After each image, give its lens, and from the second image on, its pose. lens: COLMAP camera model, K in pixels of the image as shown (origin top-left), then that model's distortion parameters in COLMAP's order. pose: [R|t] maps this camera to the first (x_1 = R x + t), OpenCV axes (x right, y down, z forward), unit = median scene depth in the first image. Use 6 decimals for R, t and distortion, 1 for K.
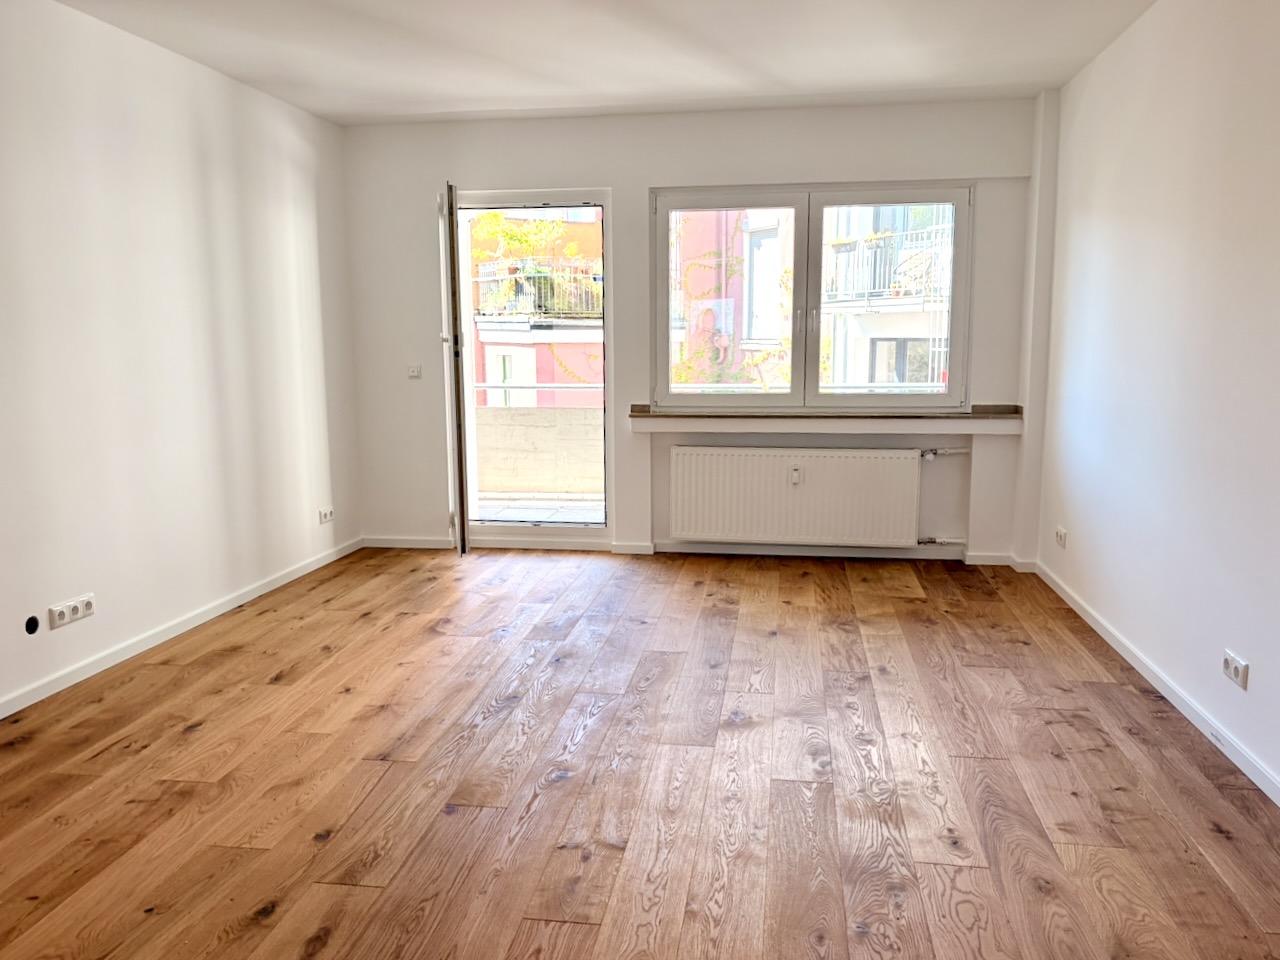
lens RADIAL K [[1031.2, 0, 633.3], [0, 1031.2, 482.2], [0, 0, 1]] dist [0.017597, 0.019395]
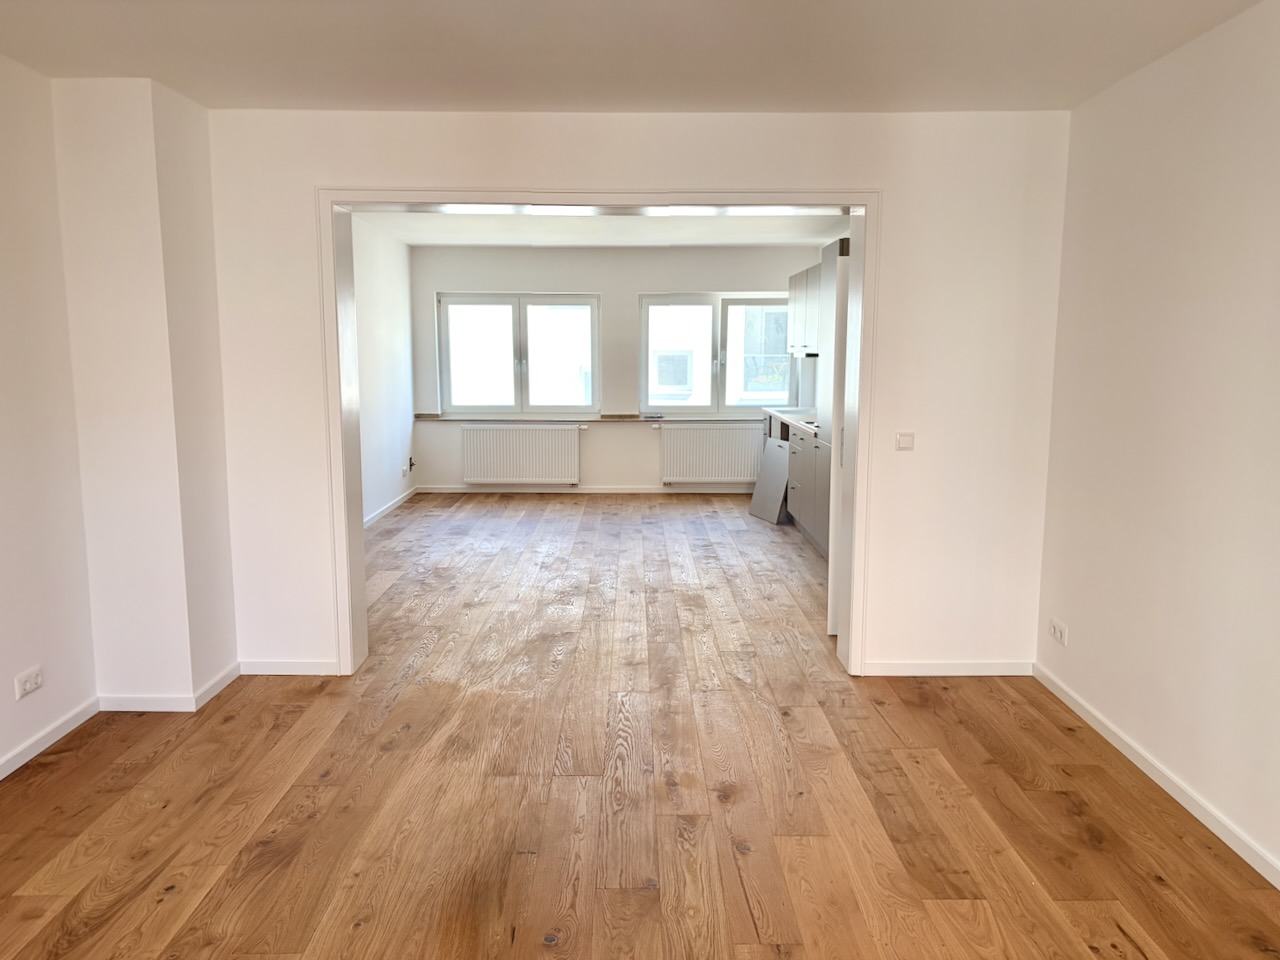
lens RADIAL K [[979.9, 0, 628.7], [0, 979.9, 486.1], [0, 0, 1]] dist [0.055818, -0.014361]
pose [[-0.988693, 0.030687, -0.146780, -0.013606], [-0.012039, 0.959432, 0.281681, -0.188329], [0.149470, 0.280263, -0.948215, 1.016768]]
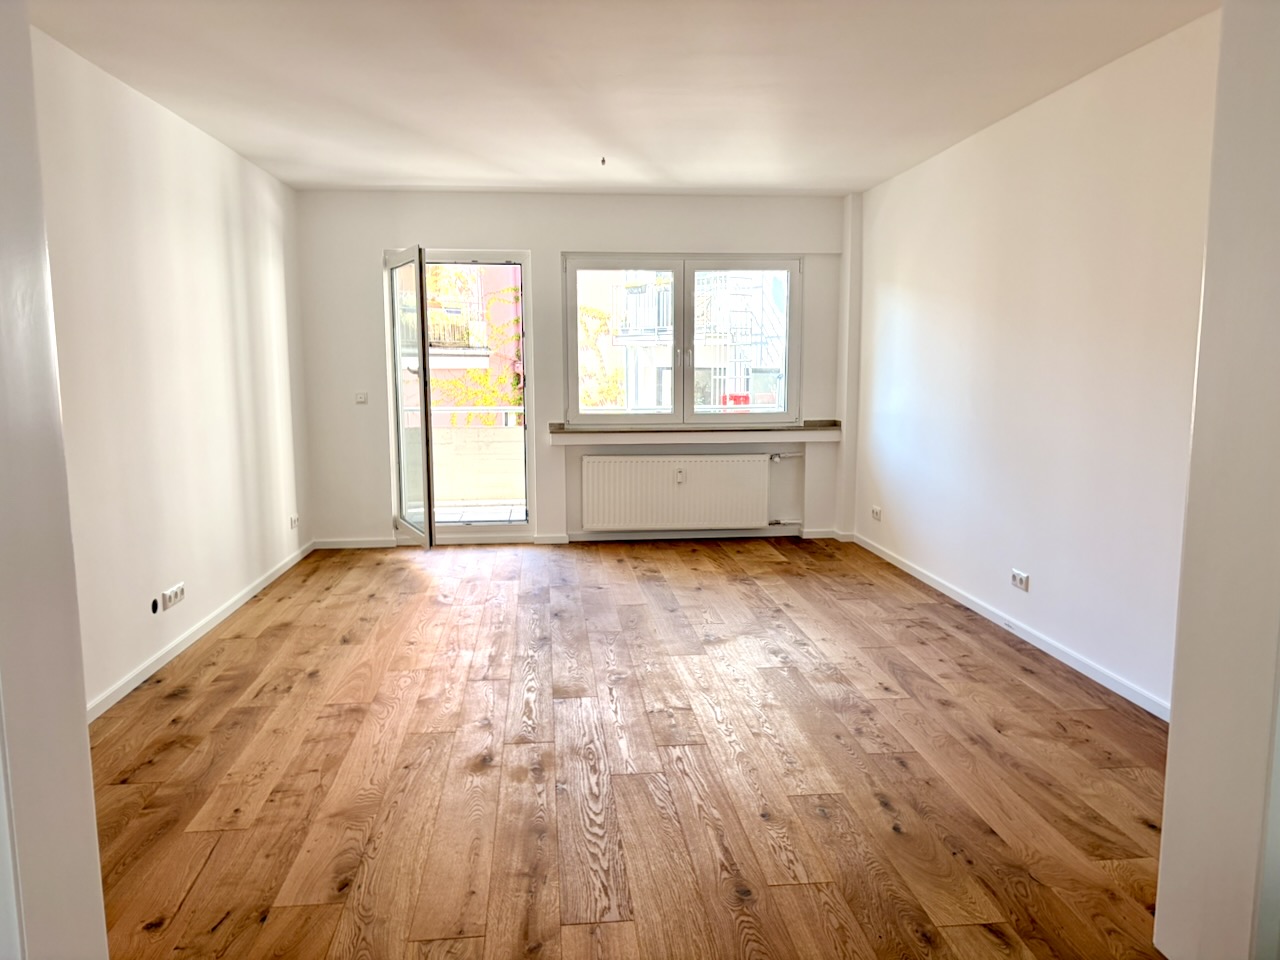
lens RADIAL K [[979.9, 0, 640.2], [0, 979.9, 482.8], [0, 0, 1]] dist [0.055818, -0.014361]
pose [[0.967464, -0.028565, 0.251391, -0.226592], [0.032991, 0.999366, -0.013408, 0.018899], [-0.250848, 0.021265, 0.967793, -0.204661]]
